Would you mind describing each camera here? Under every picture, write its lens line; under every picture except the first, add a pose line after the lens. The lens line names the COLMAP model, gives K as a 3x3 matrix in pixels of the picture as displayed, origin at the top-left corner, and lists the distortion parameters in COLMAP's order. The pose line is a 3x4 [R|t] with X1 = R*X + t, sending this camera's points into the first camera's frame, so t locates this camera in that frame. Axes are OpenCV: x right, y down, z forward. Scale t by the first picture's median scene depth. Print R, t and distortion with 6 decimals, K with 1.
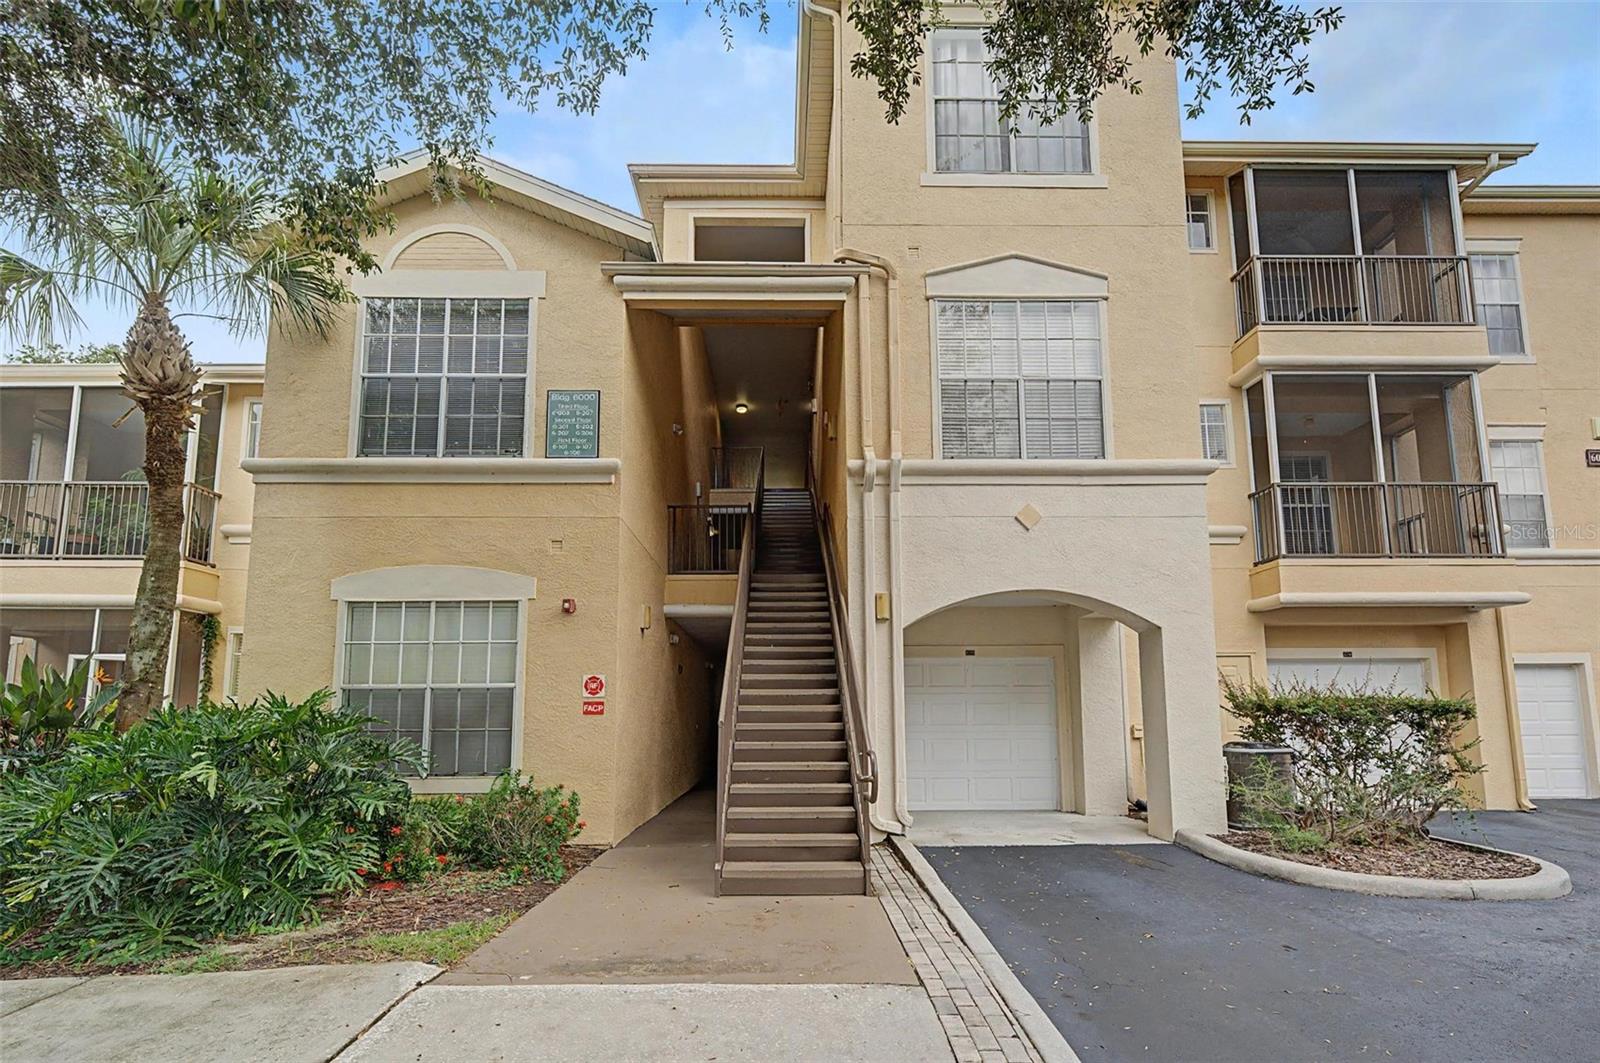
lens RADIAL K [[752.1, 0, 803.6], [0, 752.1, 621.7], [0, 0, 1]] dist [0.003516, -0.000165]
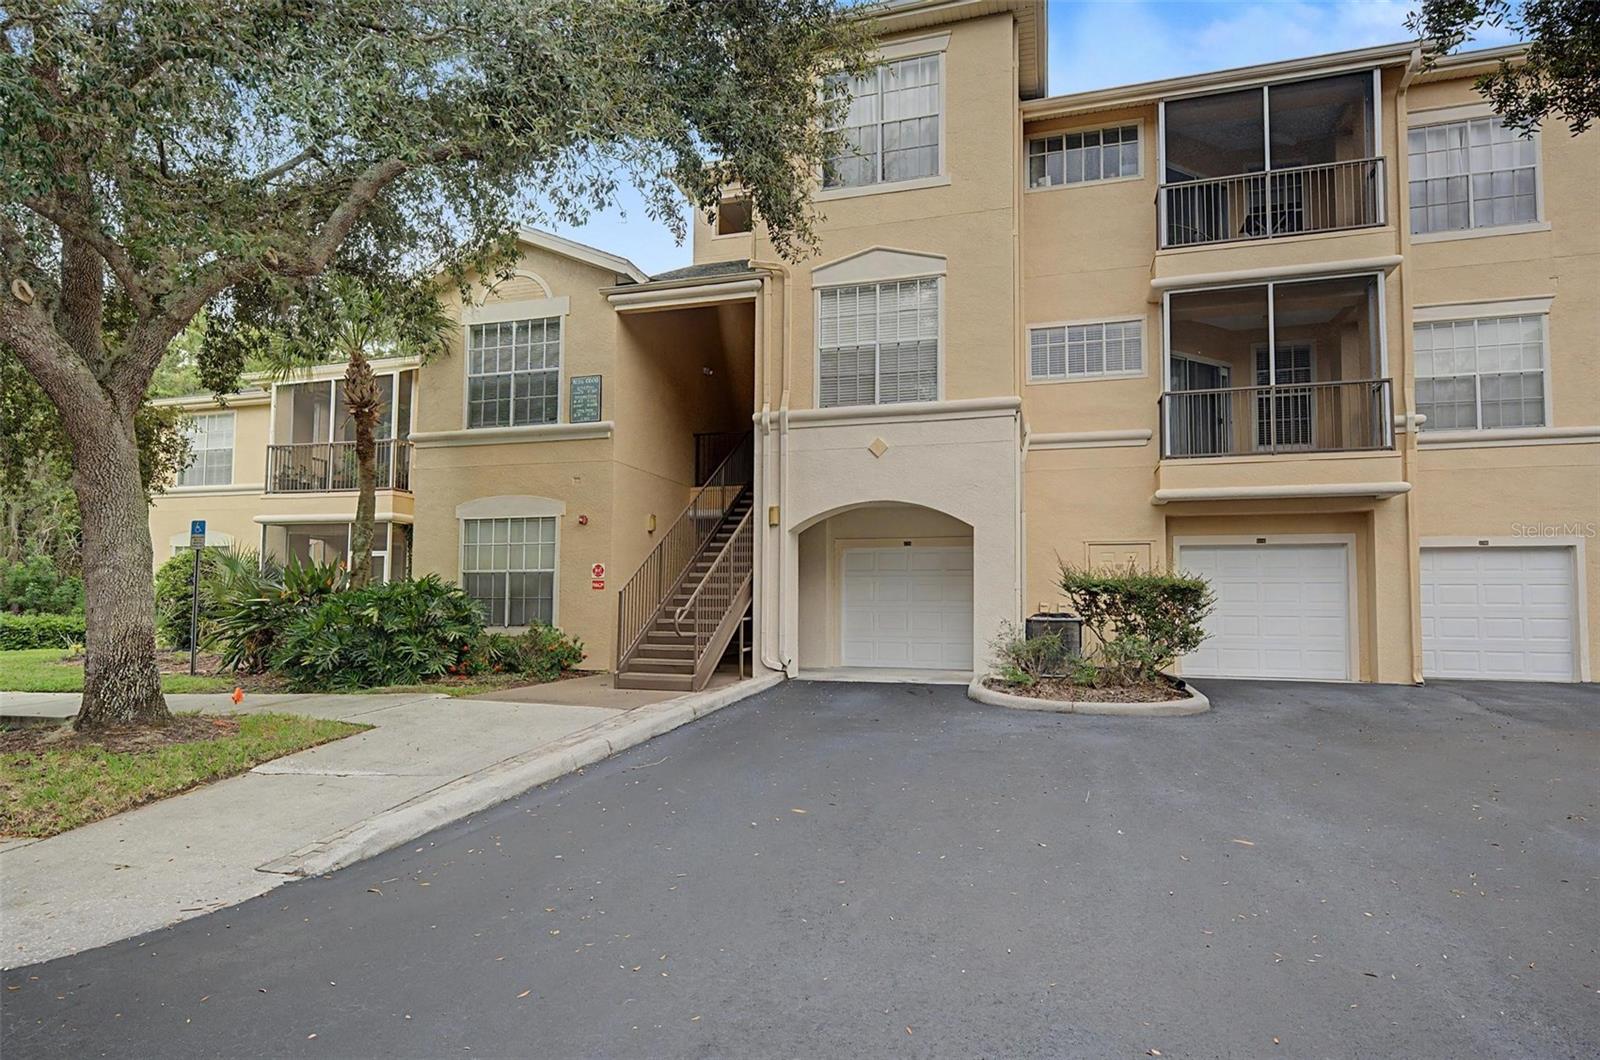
lens RADIAL K [[862.1, 0, 803.0], [0, 862.1, 541.9], [0, 0, 1]] dist [0.003232, 0.000698]
pose [[0.953204, -0.011479, -0.302111, 0.632831], [0.027978, 0.998340, 0.050340, -0.050050], [0.301032, -0.056436, 0.951943, -0.540299]]
